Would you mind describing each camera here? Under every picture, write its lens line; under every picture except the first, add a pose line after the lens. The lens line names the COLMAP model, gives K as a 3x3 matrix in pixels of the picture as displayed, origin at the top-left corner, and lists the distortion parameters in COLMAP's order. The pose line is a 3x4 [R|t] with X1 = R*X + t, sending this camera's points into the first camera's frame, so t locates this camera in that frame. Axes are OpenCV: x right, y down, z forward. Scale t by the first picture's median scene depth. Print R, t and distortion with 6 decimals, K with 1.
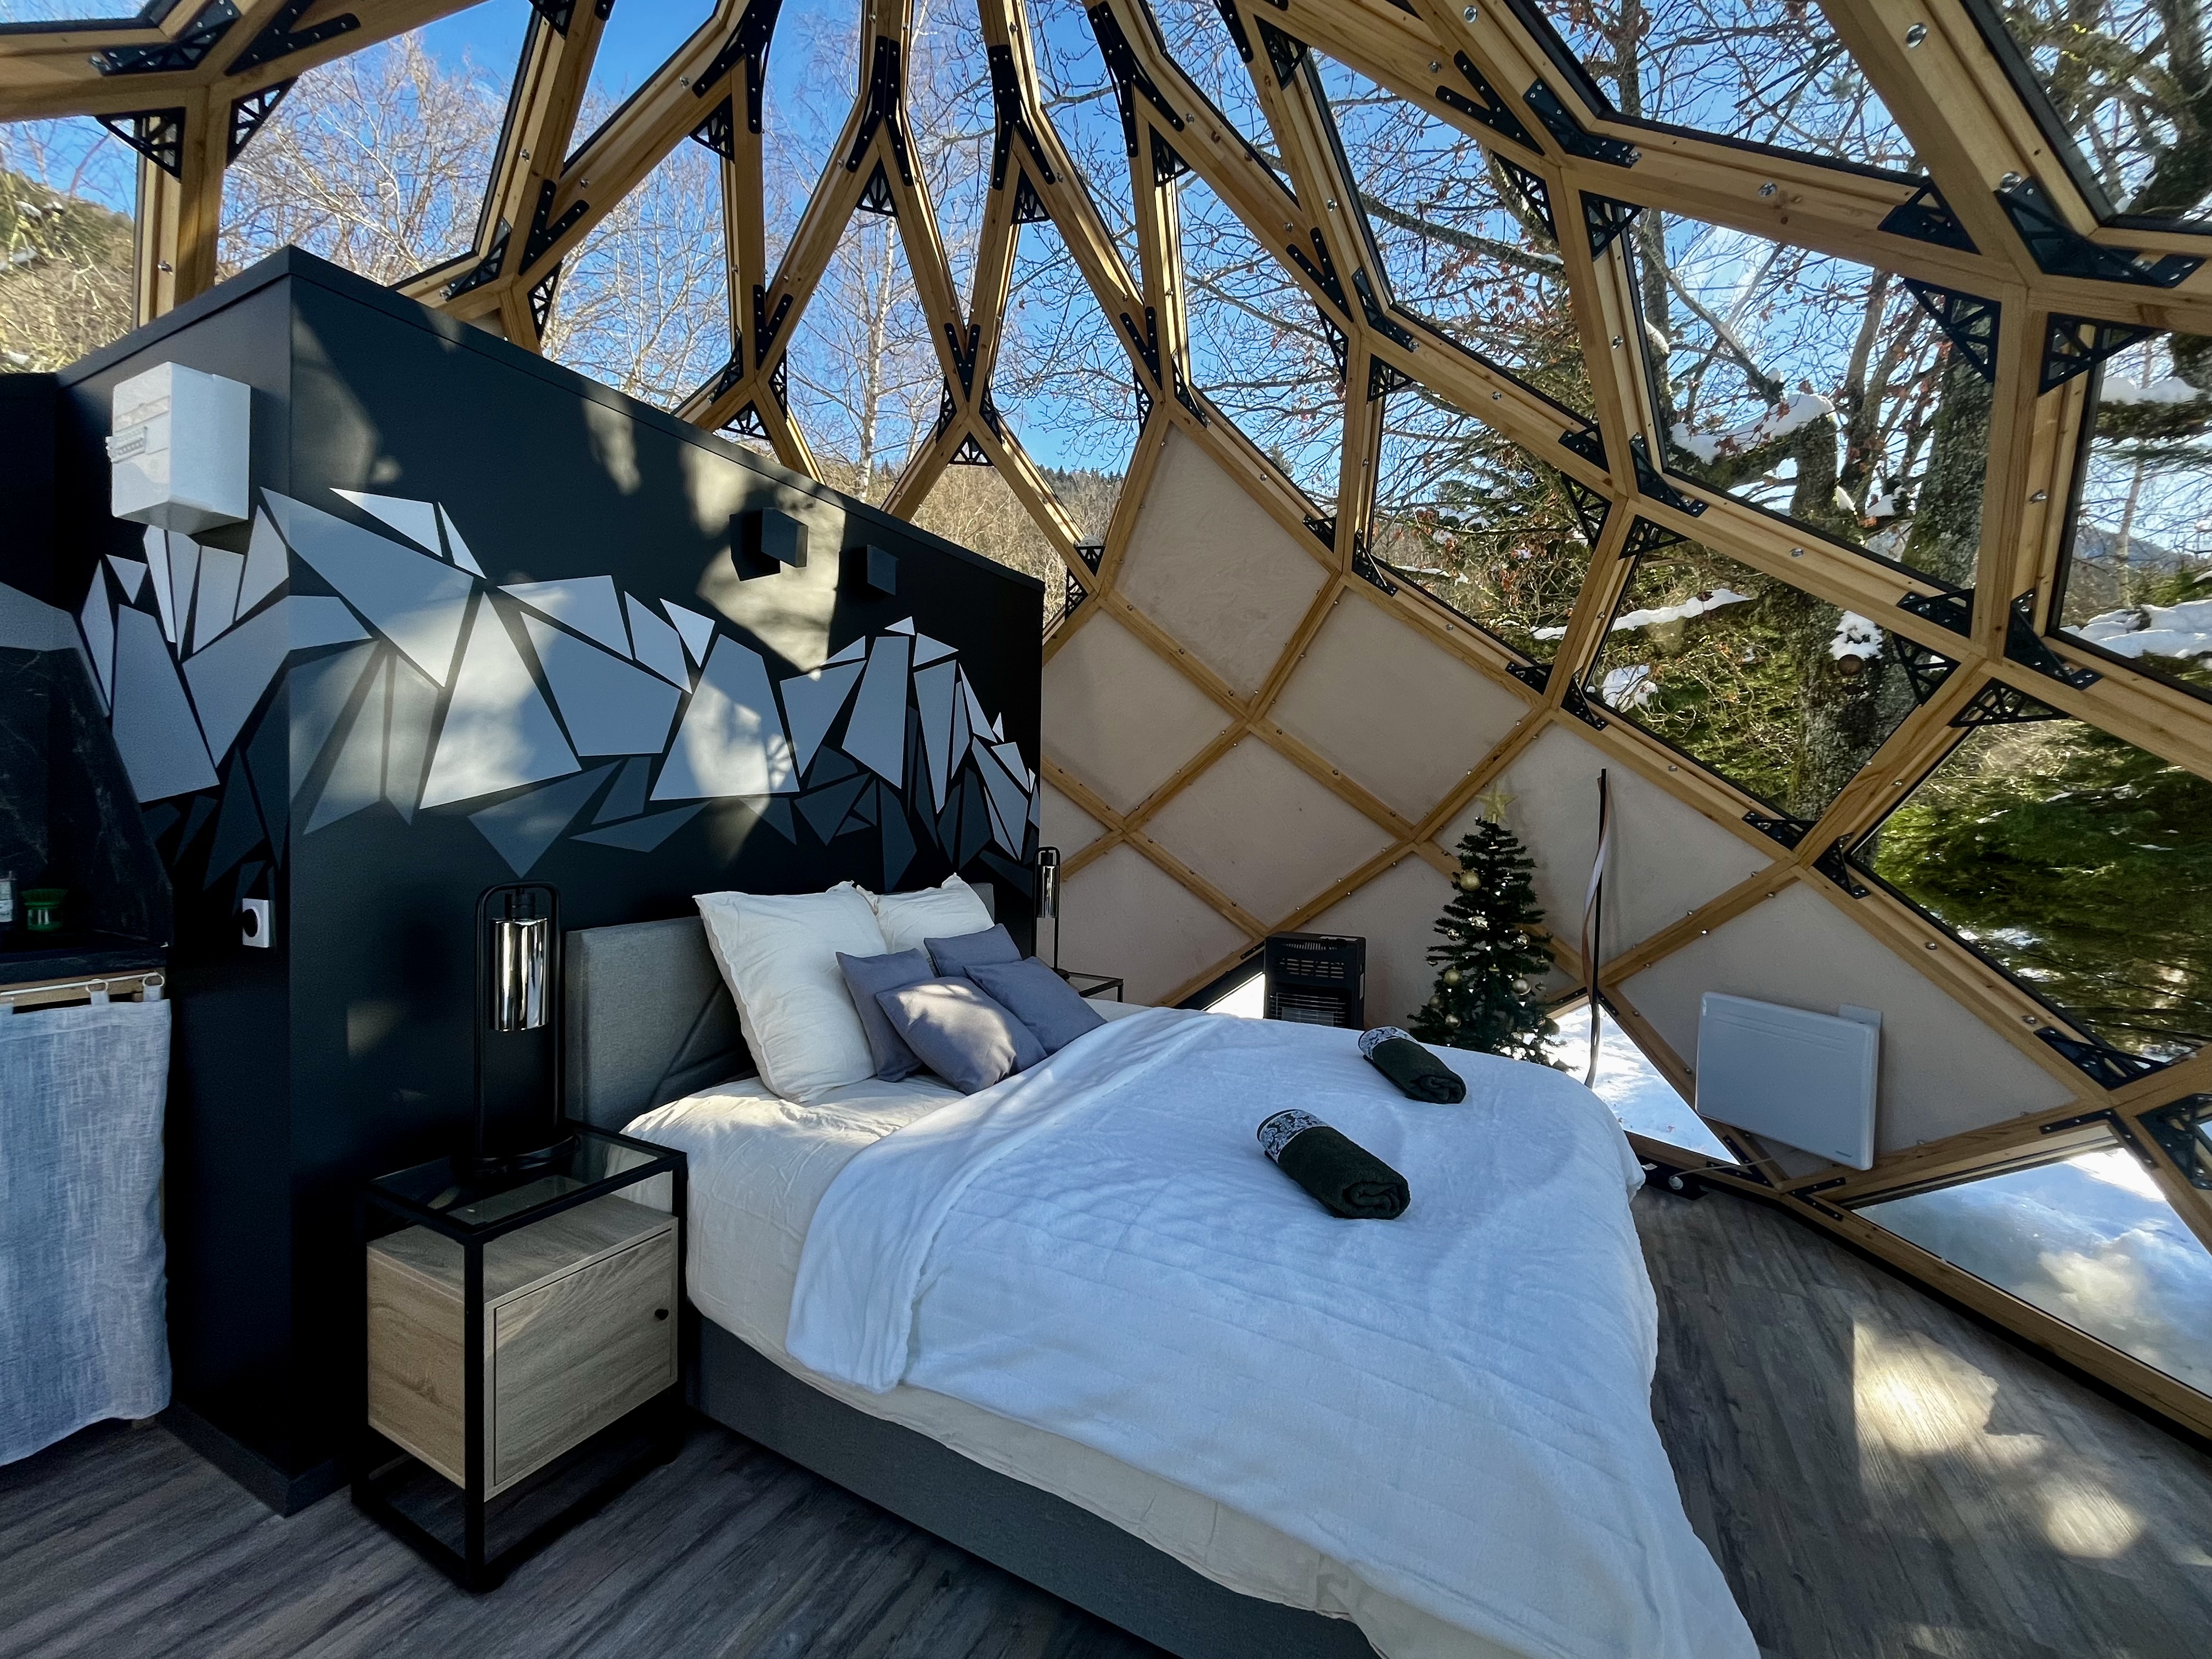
lens RADIAL K [[889.5, 0, 1105.4], [0, 889.5, 830.7], [0, 0, 1]] dist [-0.002503, -0.000105]
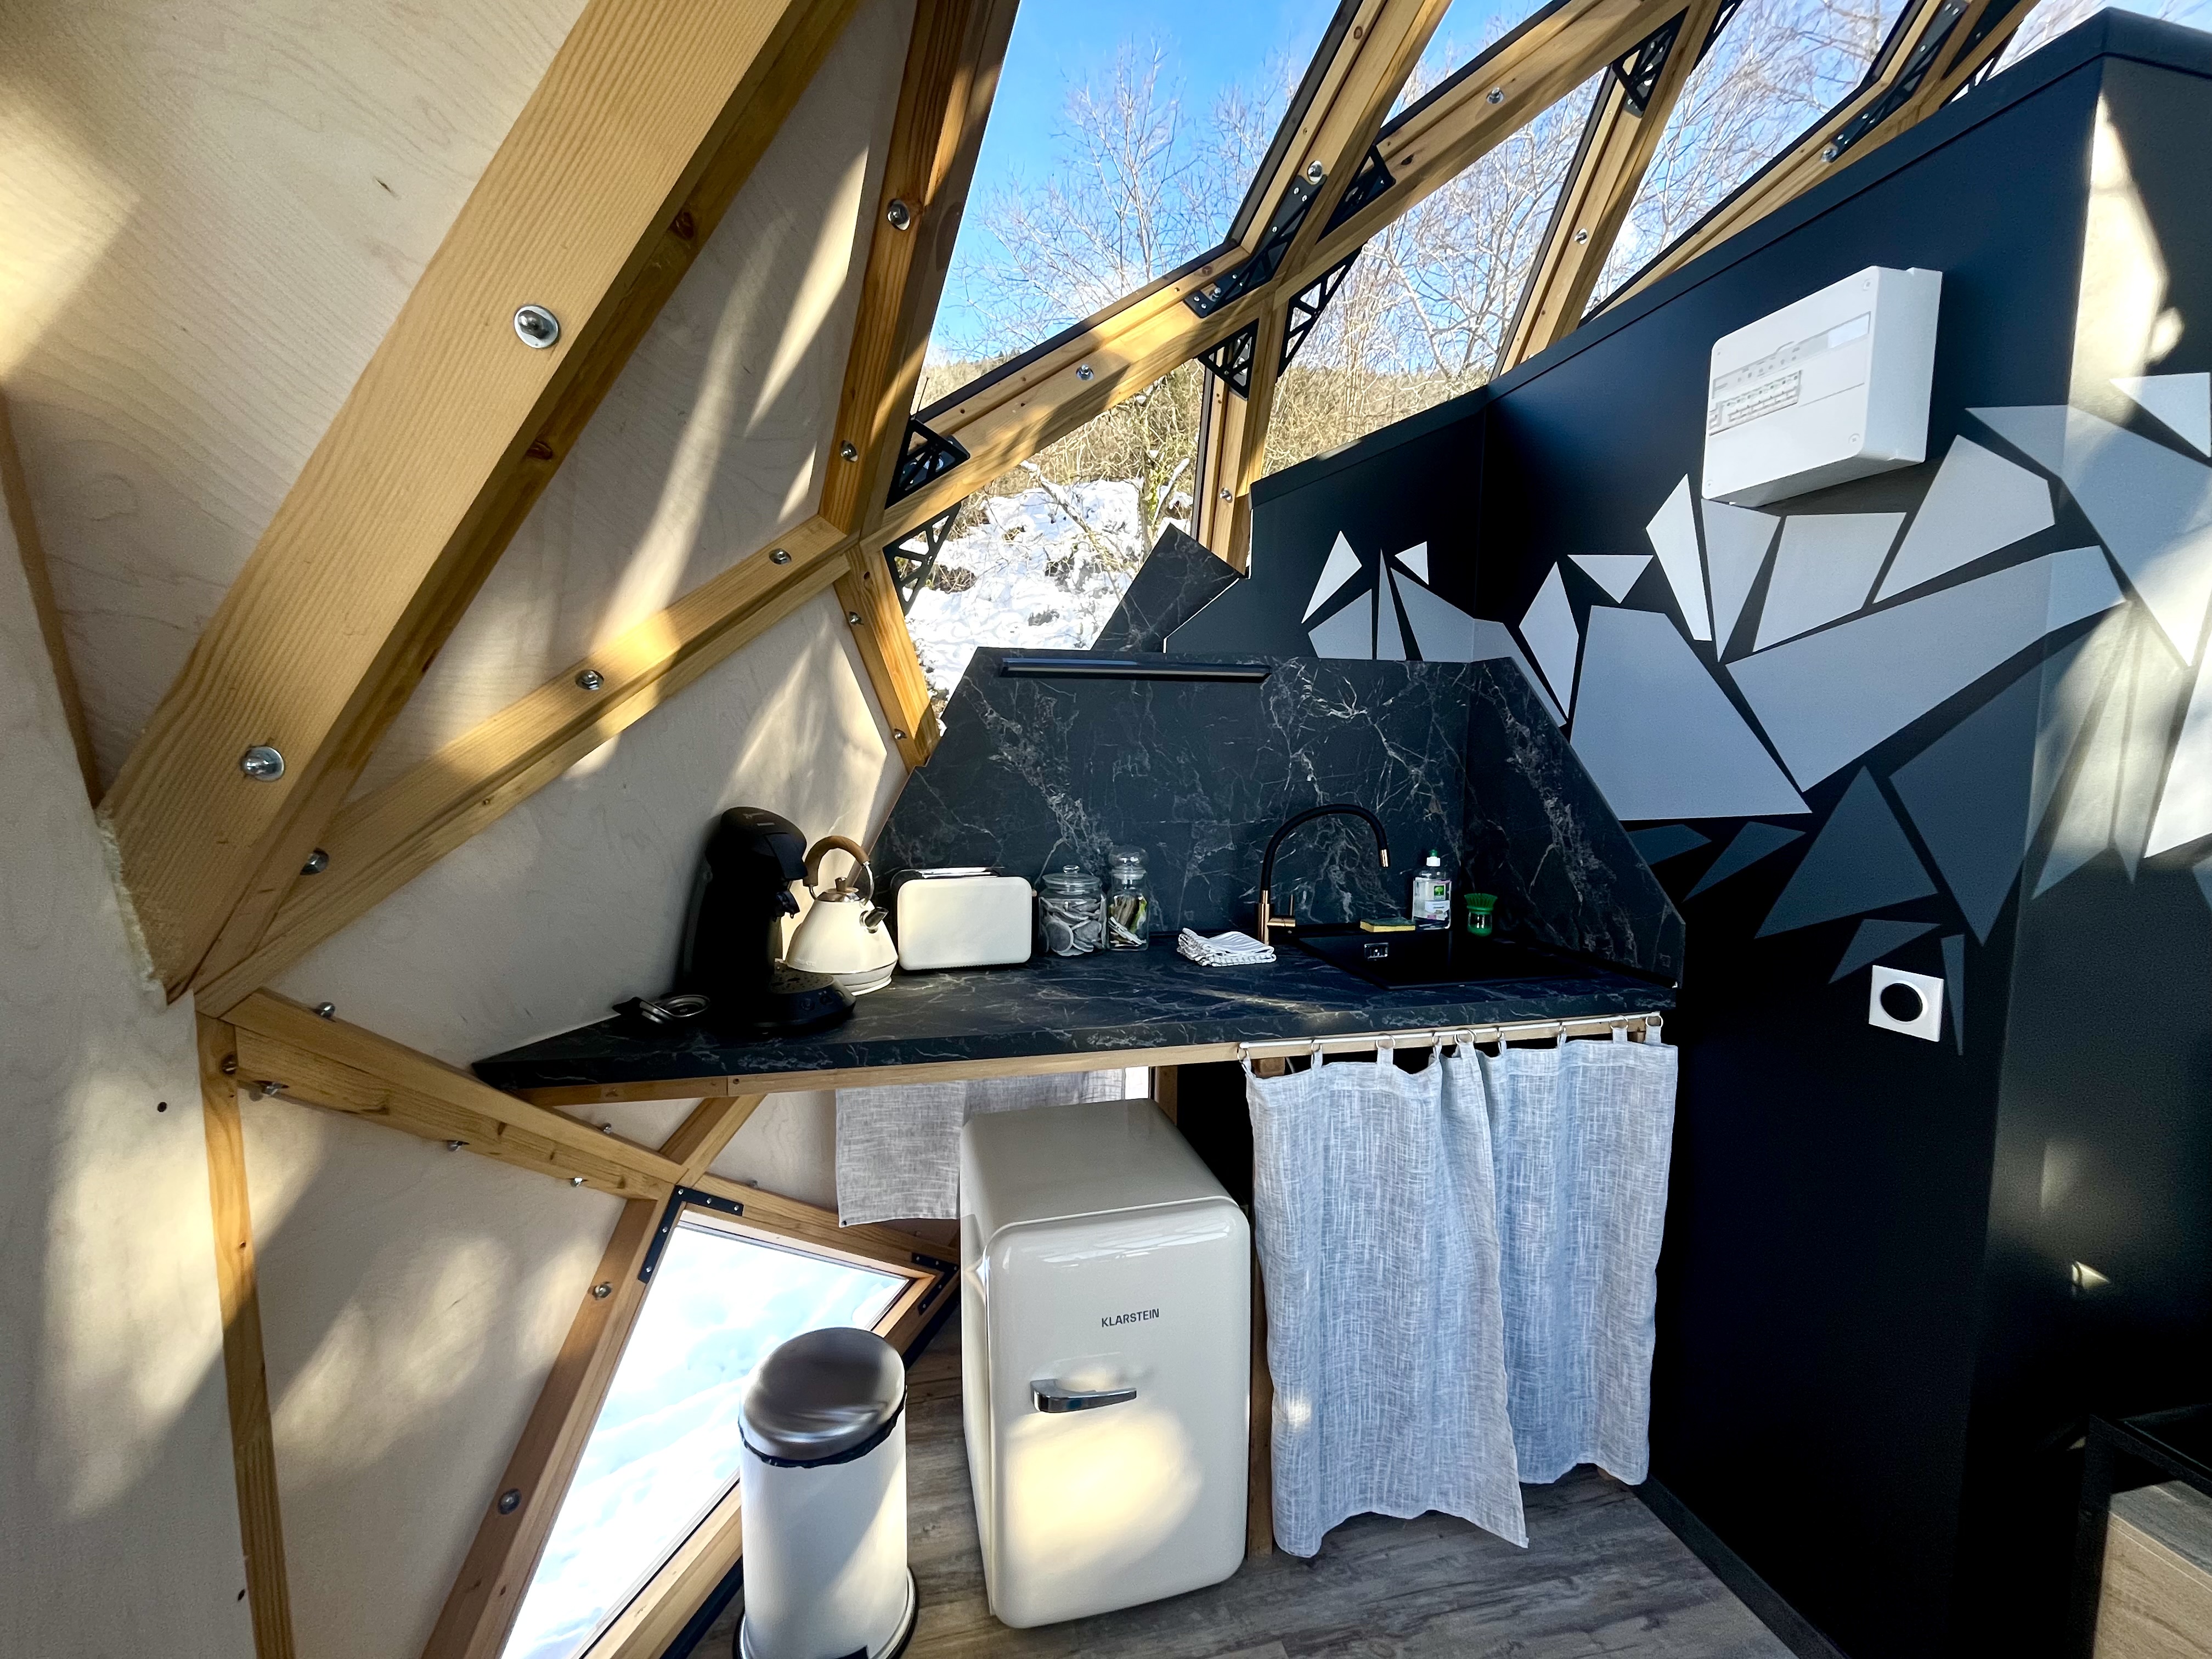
lens RADIAL K [[889.5, 0, 1093.5], [0, 889.5, 827.9], [0, 0, 1]] dist [-0.002503, -0.000105]
pose [[0.645048, 0.055865, -0.762097, -0.783317], [-0.015731, 0.998083, 0.059849, -0.074650], [0.763980, -0.026617, 0.644691, -0.015990]]
